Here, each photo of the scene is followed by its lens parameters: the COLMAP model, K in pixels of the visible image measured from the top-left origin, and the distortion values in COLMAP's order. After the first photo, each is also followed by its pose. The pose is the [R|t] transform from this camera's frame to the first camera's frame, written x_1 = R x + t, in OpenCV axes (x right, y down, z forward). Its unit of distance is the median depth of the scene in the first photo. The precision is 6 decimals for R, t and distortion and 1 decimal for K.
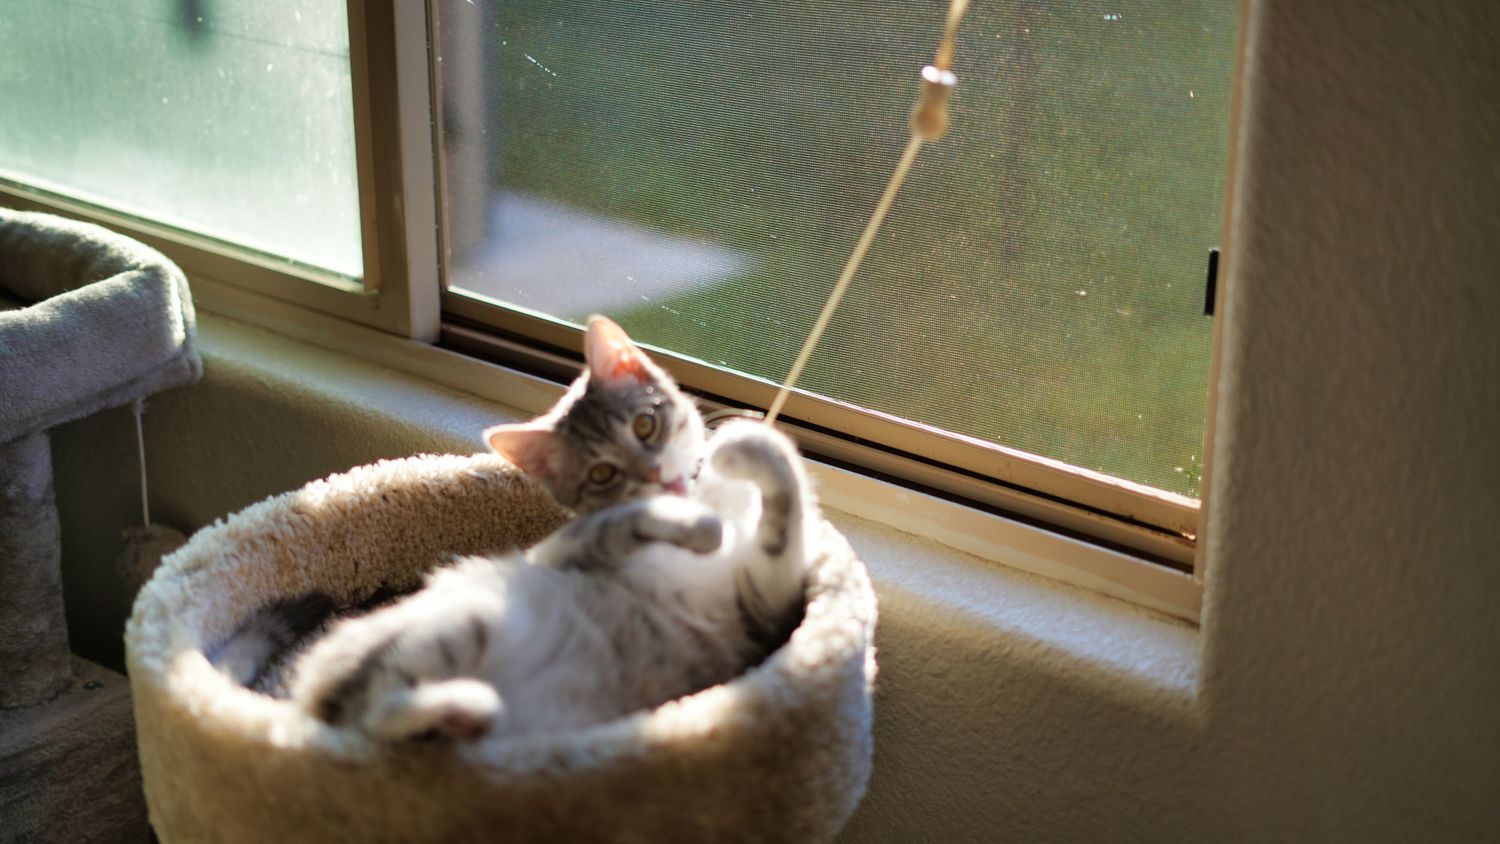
lens RADIAL K [[2274.1, 0, 750.2], [0, 2274.1, 387.1], [0, 0, 1]] dist [-0.034156, -0.151396]
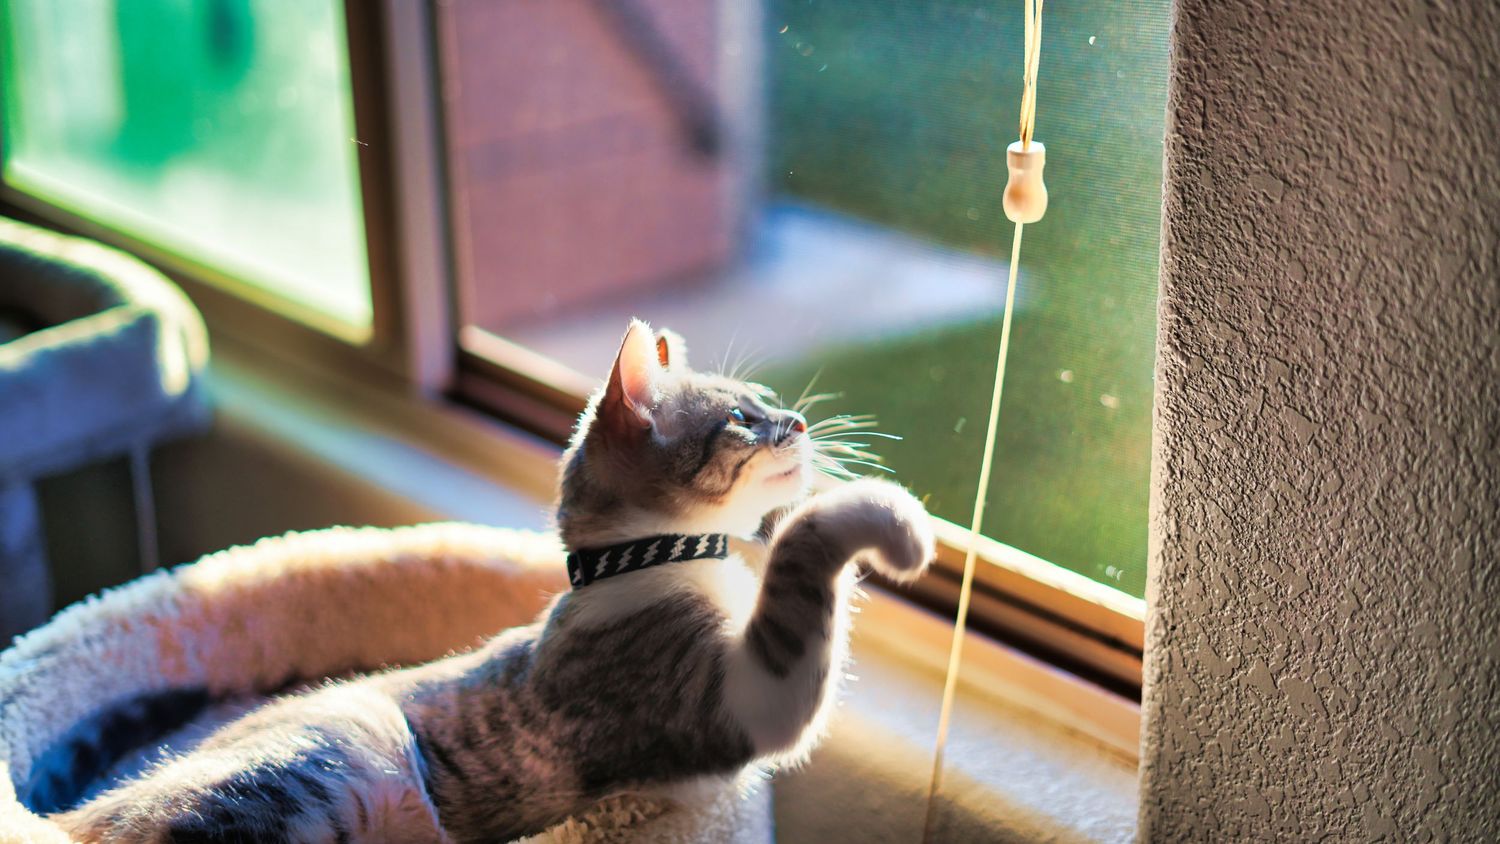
lens RADIAL K [[2274.1, 0, 750.2], [0, 2274.1, 387.1], [0, 0, 1]] dist [-0.034156, -0.151396]
pose [[0.985969, 0.030304, -0.164155, 0.174417], [-0.031224, 0.999508, -0.003024, -0.031937], [0.163982, 0.008108, 0.986430, 0.135626]]
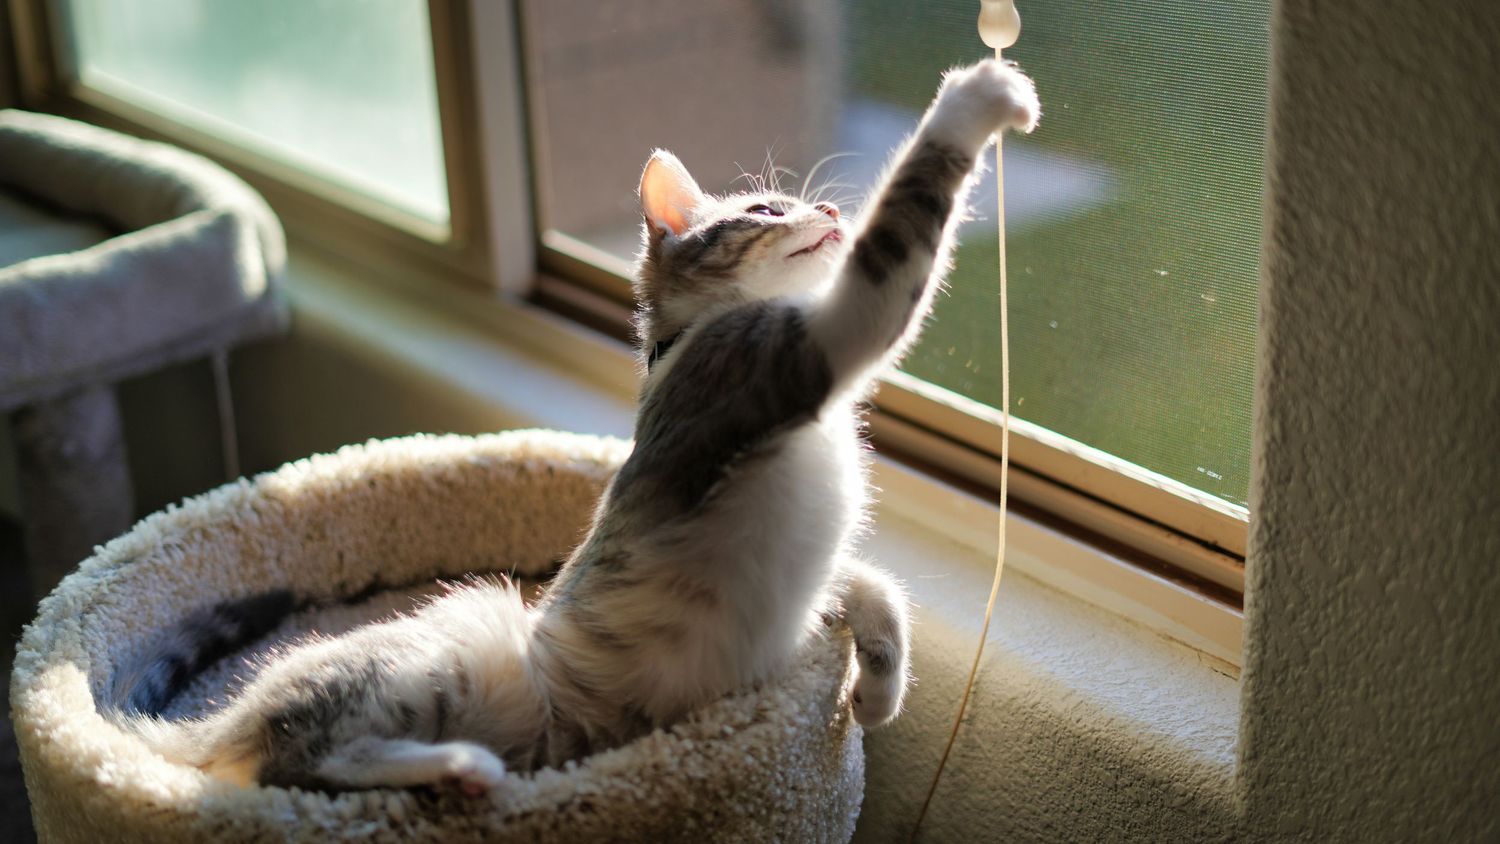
lens RADIAL K [[2274.1, 0, 750.2], [0, 2274.1, 387.1], [0, 0, 1]] dist [-0.034156, -0.151396]
pose [[0.979691, 0.031957, -0.197948, 0.168704], [-0.024045, 0.998818, 0.042245, -0.032150], [0.199064, -0.036628, 0.979302, 0.156189]]
